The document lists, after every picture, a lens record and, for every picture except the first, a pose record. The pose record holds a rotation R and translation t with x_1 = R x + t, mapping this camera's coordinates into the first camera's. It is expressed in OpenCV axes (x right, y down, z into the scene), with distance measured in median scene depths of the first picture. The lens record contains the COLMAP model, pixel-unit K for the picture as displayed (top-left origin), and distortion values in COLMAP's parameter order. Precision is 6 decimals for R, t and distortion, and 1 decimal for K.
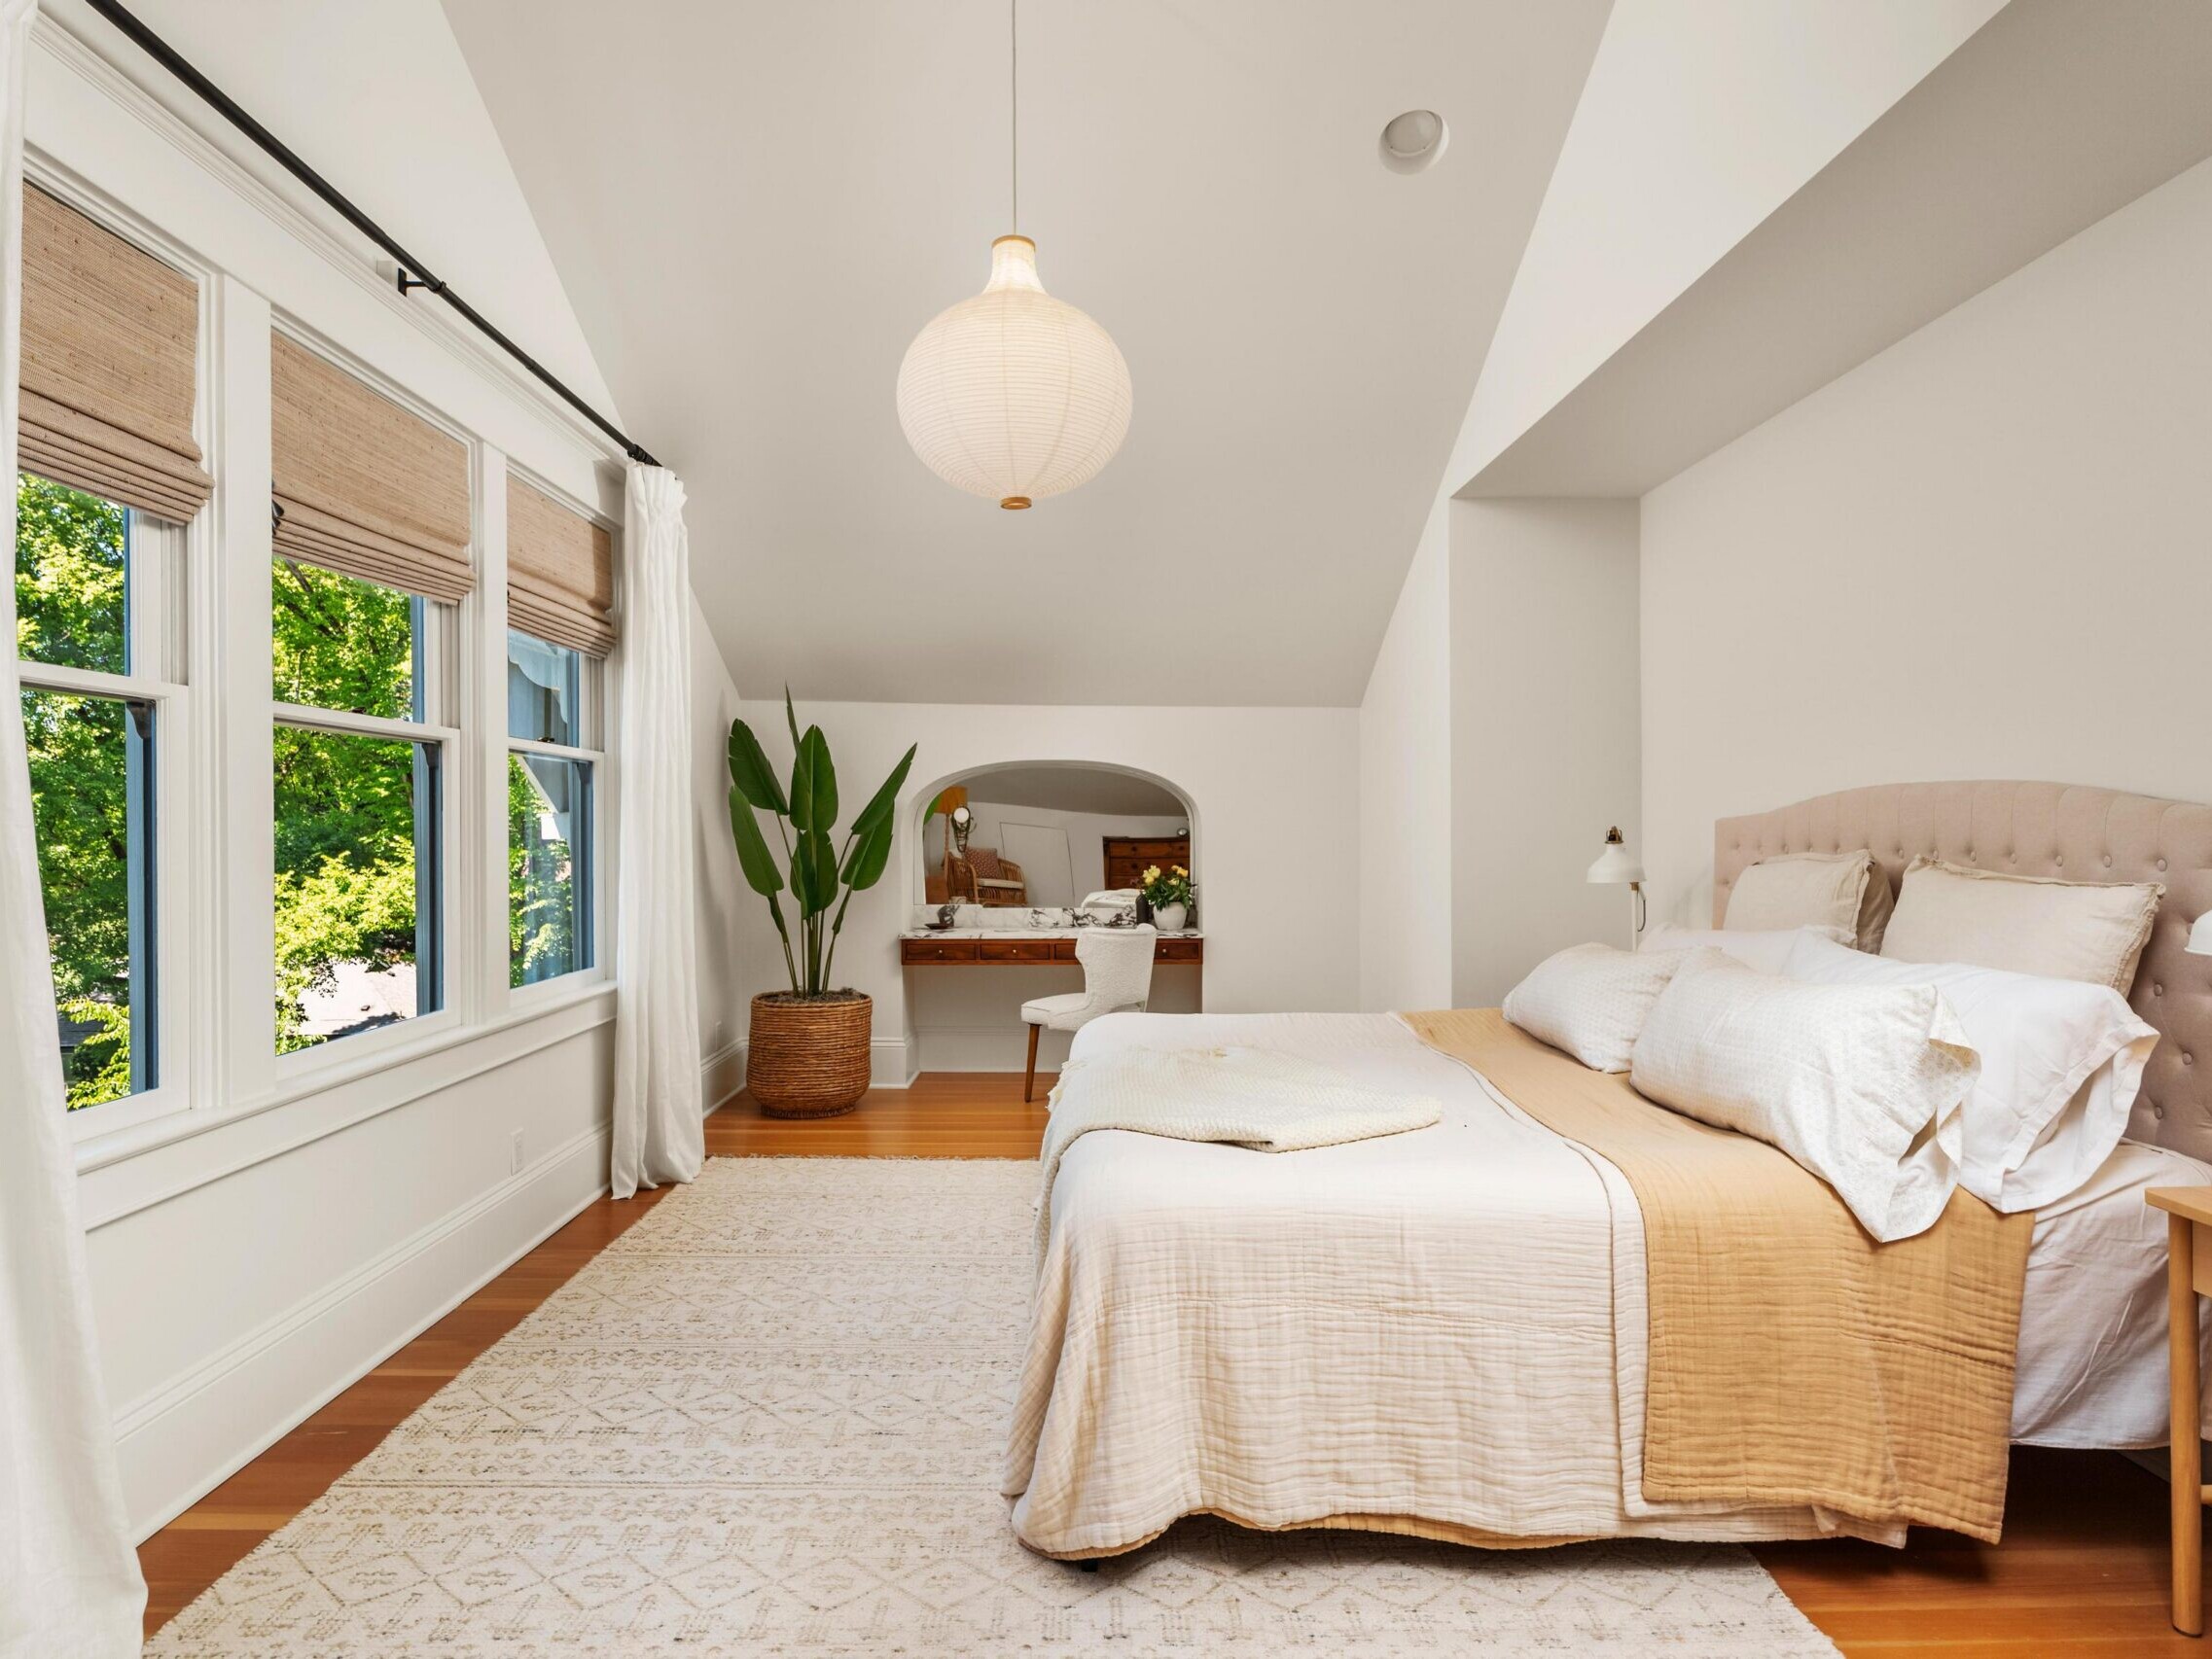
lens RADIAL K [[1258.0, 0, 1107.8], [0, 1258.0, 841.2], [0, 0, 1]] dist [-0.002956, -0.001282]
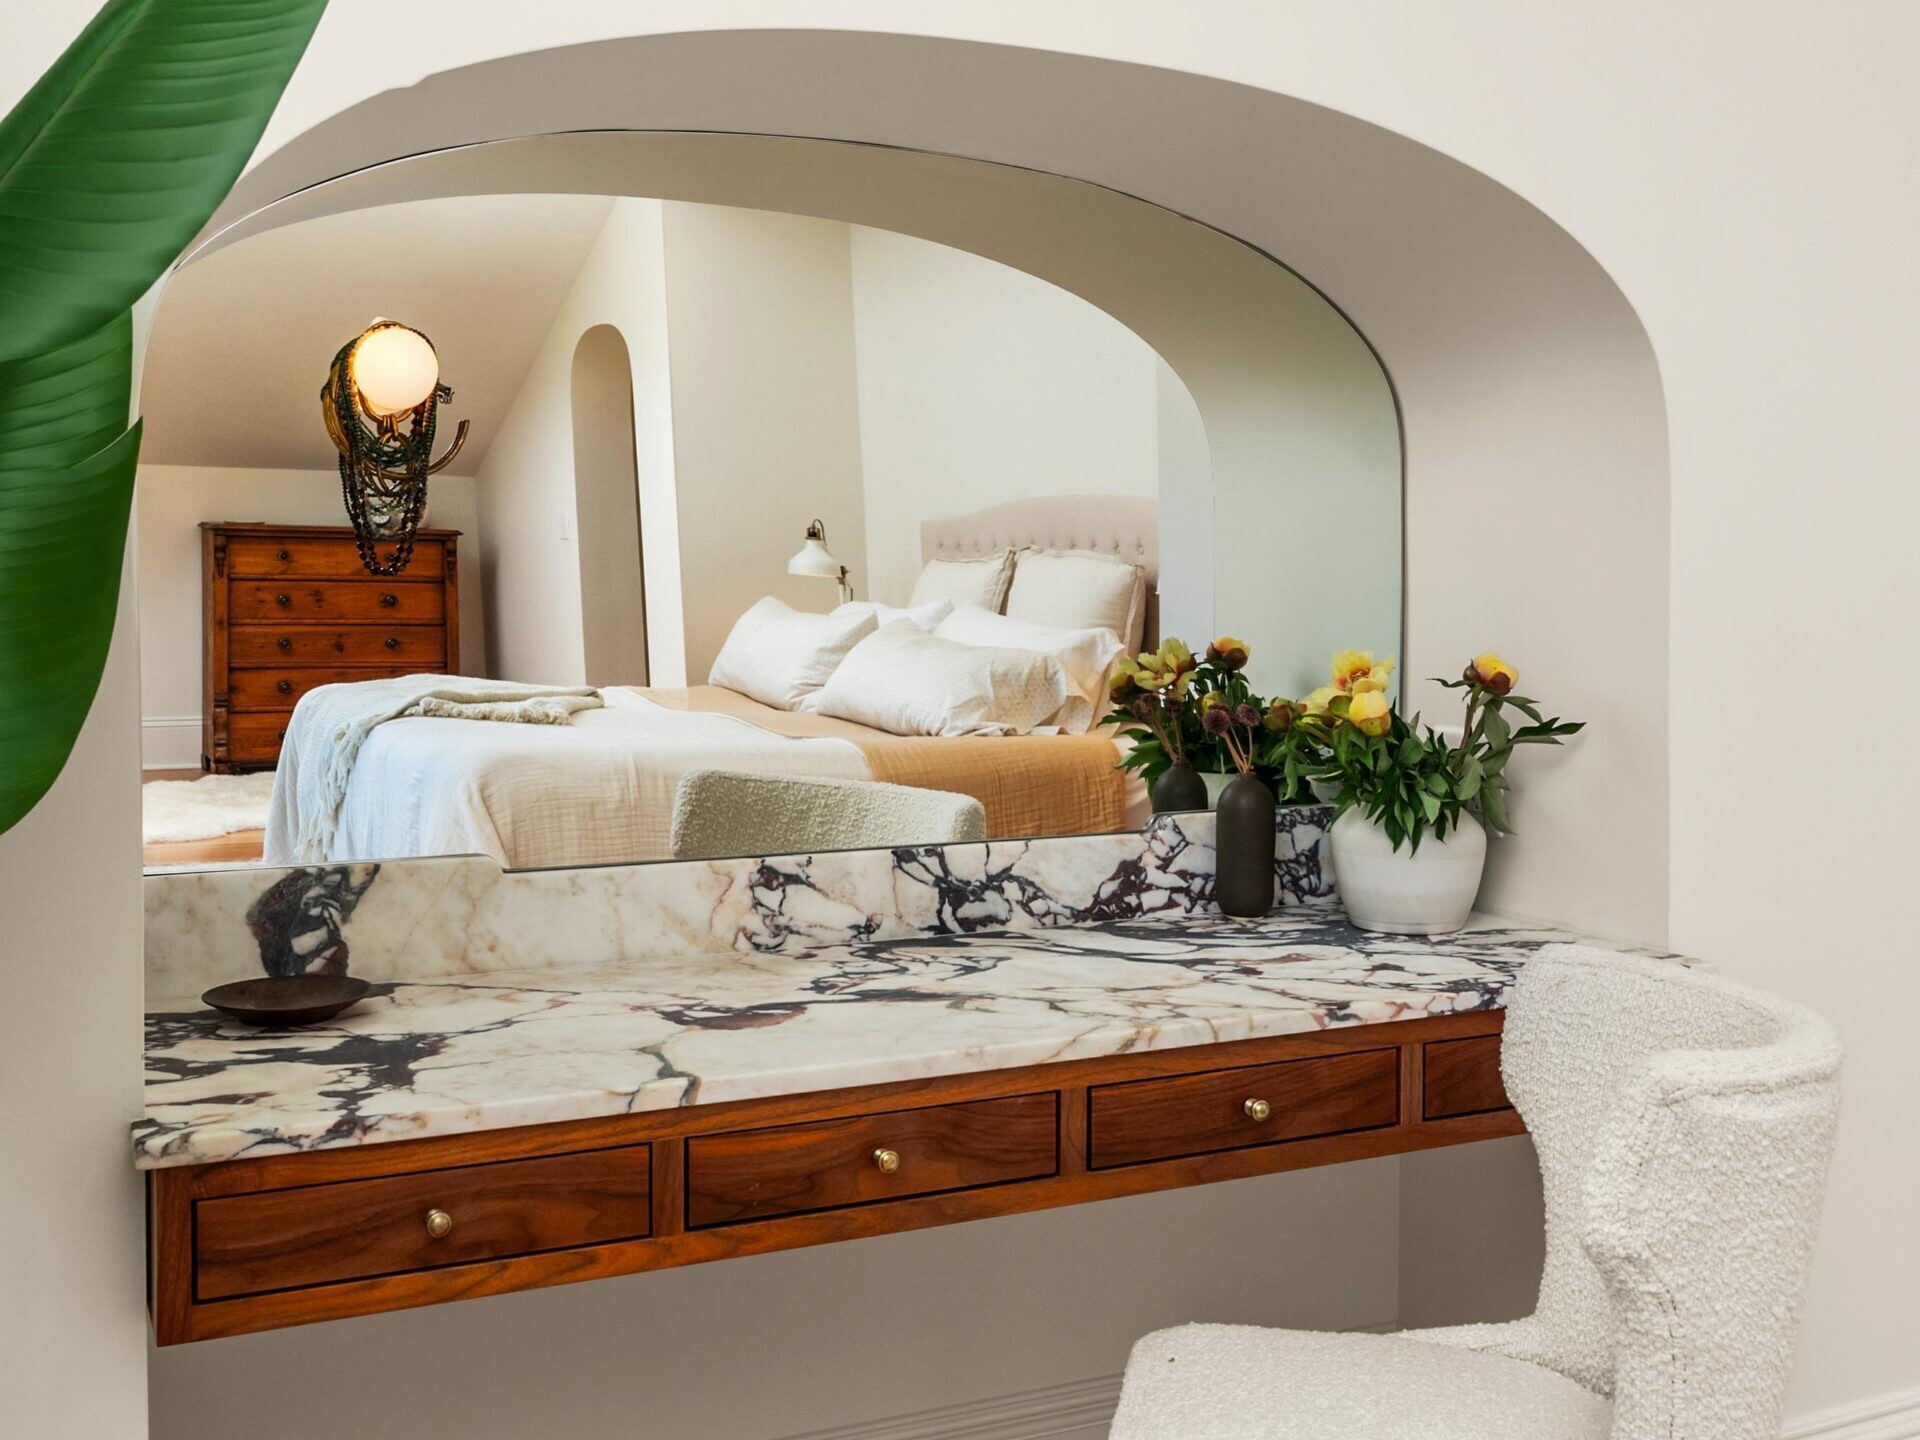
lens RADIAL K [[2020.8, 0, 959.5], [0, 2020.8, 631.8], [0, 0, 1]] dist [-0.013344, -0.002693]
pose [[0.899782, -0.007592, 0.436274, -0.303725], [-0.002365, 0.999749, 0.022275, 0.018634], [-0.436333, -0.021074, 0.899538, 1.258674]]
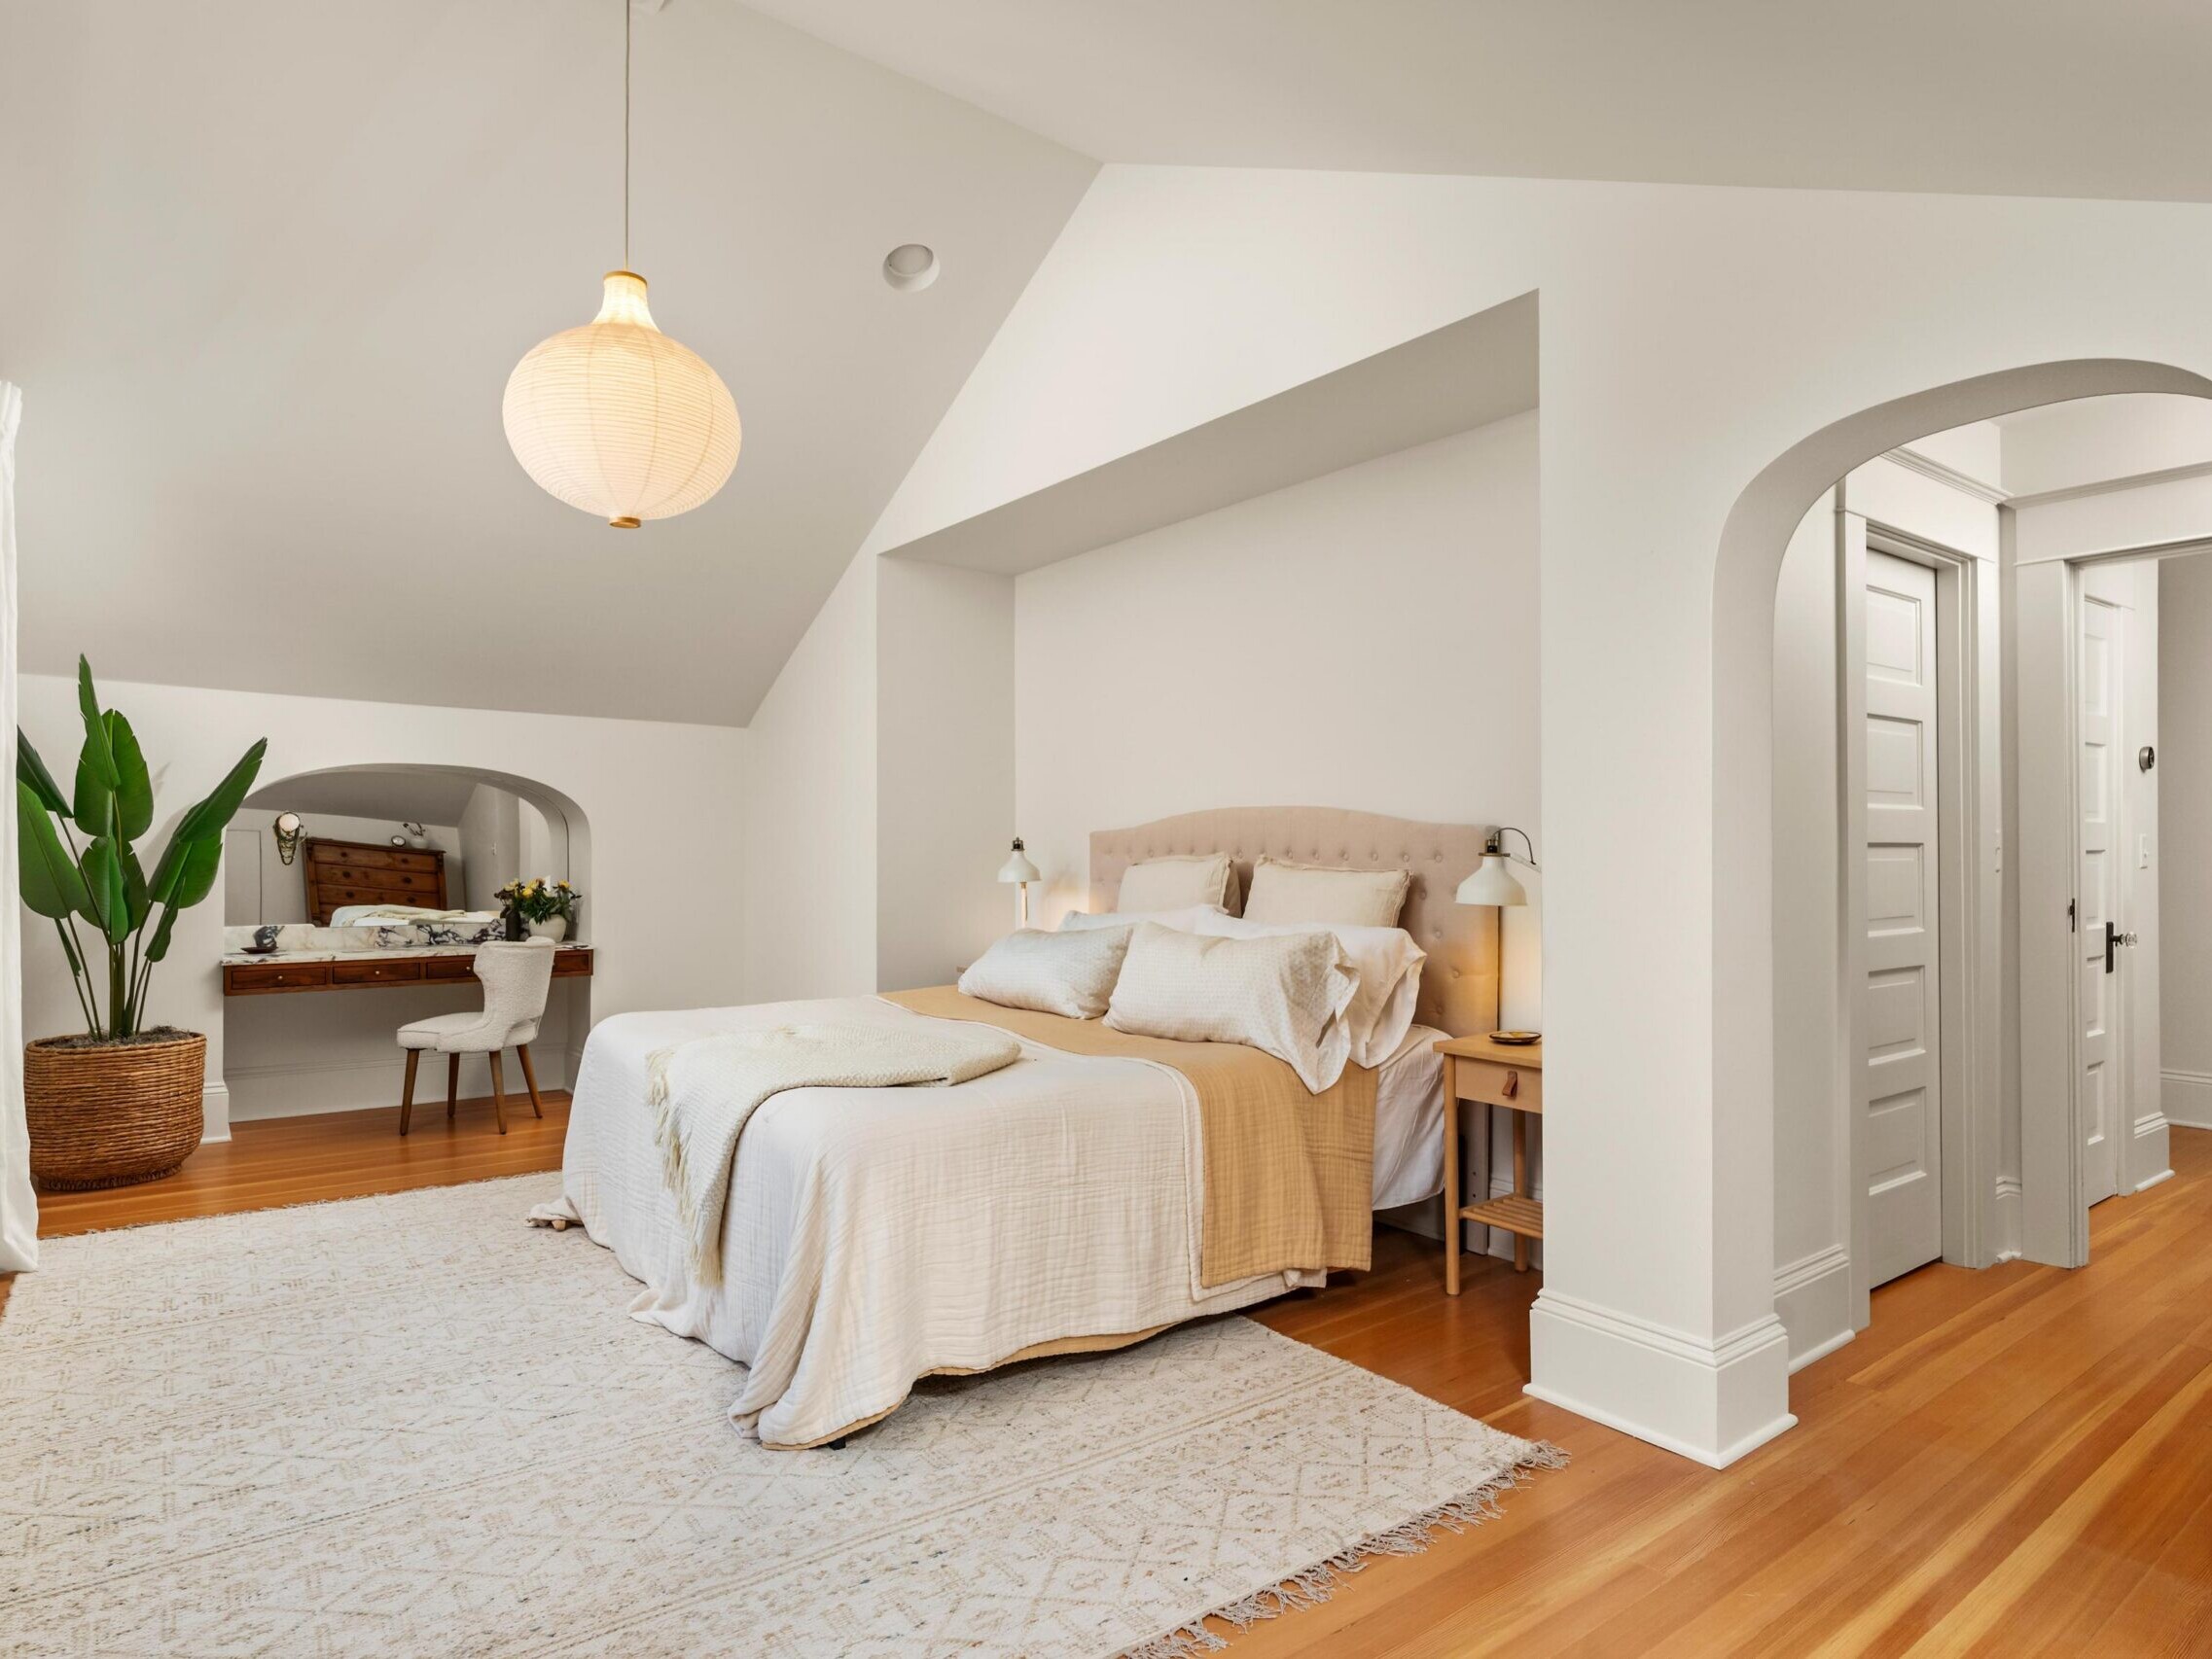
lens RADIAL K [[1252.0, 0, 1100.5], [0, 1252.0, 837.9], [0, 0, 1]] dist [0.000270, -0.002887]
pose [[0.808667, 0.007697, 0.588216, -0.307866], [0.003582, 0.999831, -0.018008, 0.013239], [-0.588255, 0.016669, 0.808504, -0.070404]]
